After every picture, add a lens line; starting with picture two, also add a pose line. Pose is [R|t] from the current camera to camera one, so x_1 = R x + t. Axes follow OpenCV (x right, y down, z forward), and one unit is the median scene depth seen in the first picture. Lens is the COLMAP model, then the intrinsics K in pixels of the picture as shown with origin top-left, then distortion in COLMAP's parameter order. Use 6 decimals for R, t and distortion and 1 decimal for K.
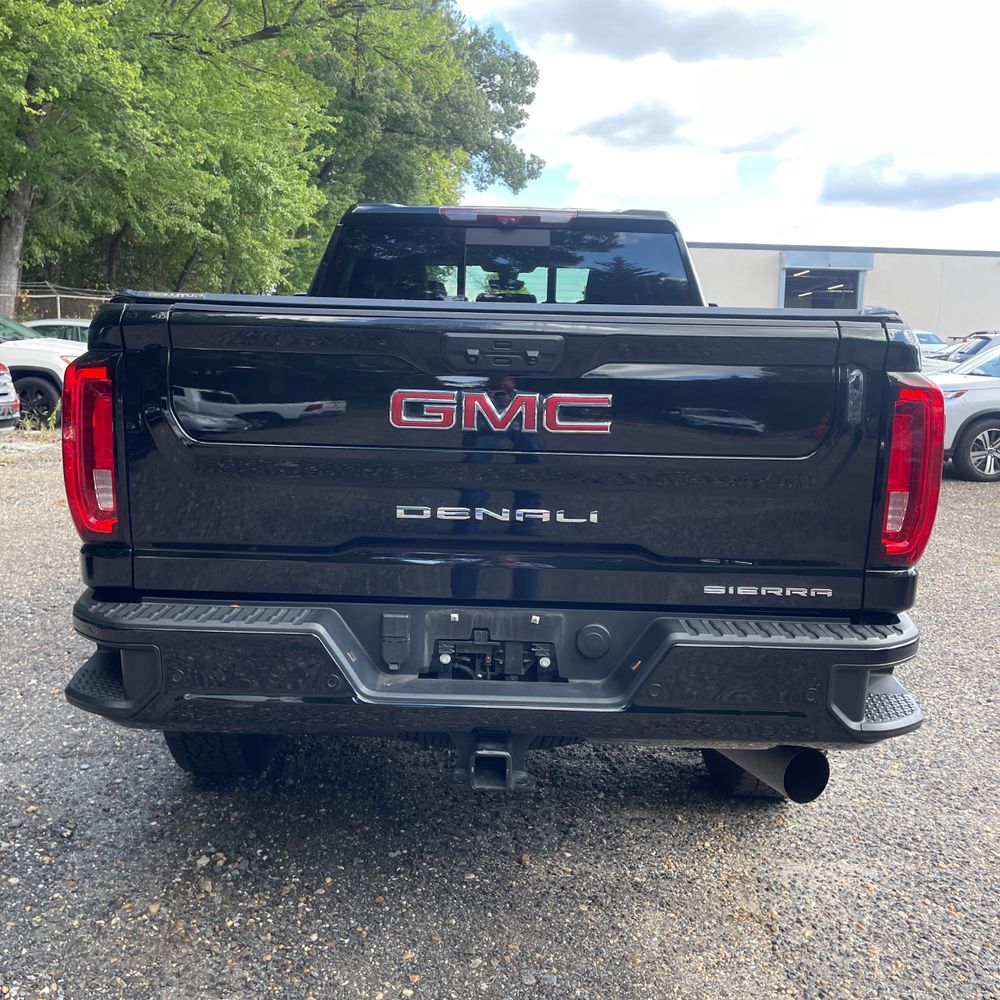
lens RADIAL K [[994.0, 0, 496.1], [0, 994.0, 493.9], [0, 0, 1]] dist [0.103296, -0.145631]
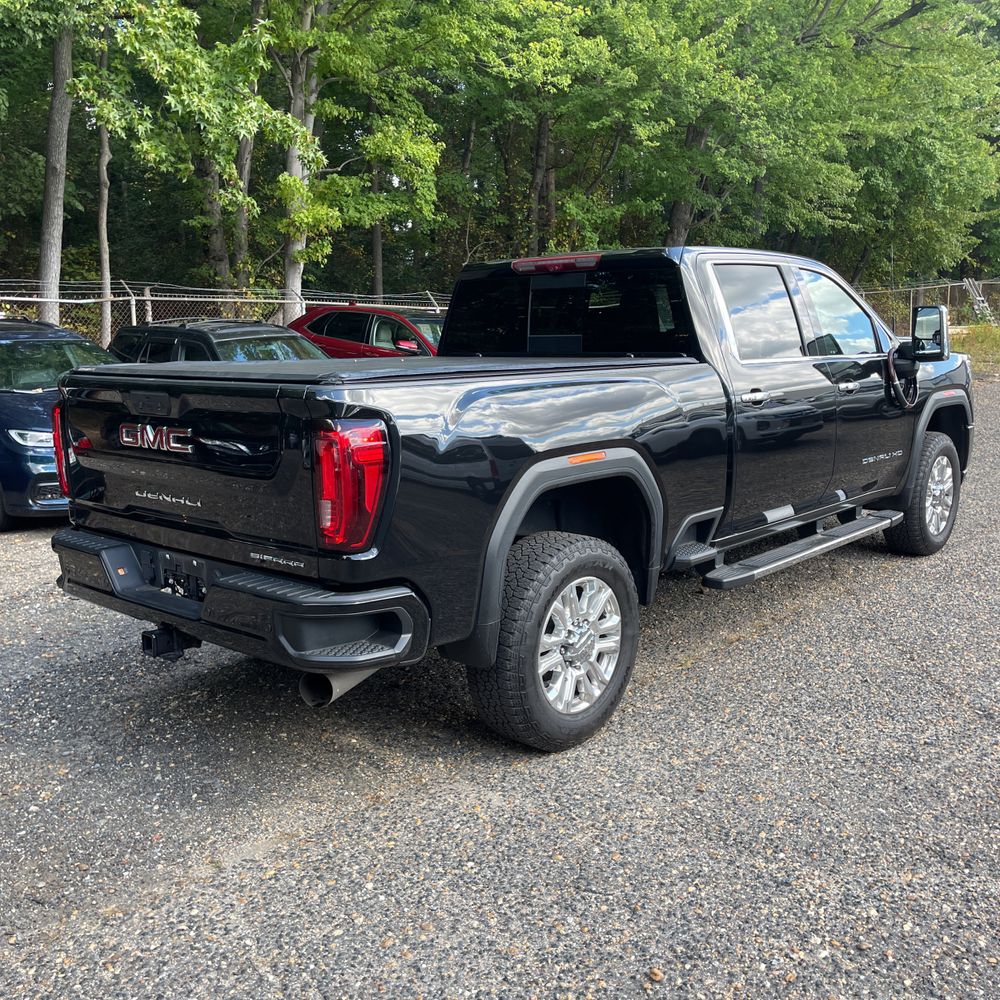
lens RADIAL K [[1004.0, 0, 510.5], [0, 1004.0, 503.7], [0, 0, 1]] dist [0.108701, -0.146998]
pose [[0.758870, 0.068399, -0.647640, 1.332632], [-0.051475, 0.997658, 0.045049, -0.066127], [0.649204, -0.000849, 0.760613, 0.049158]]
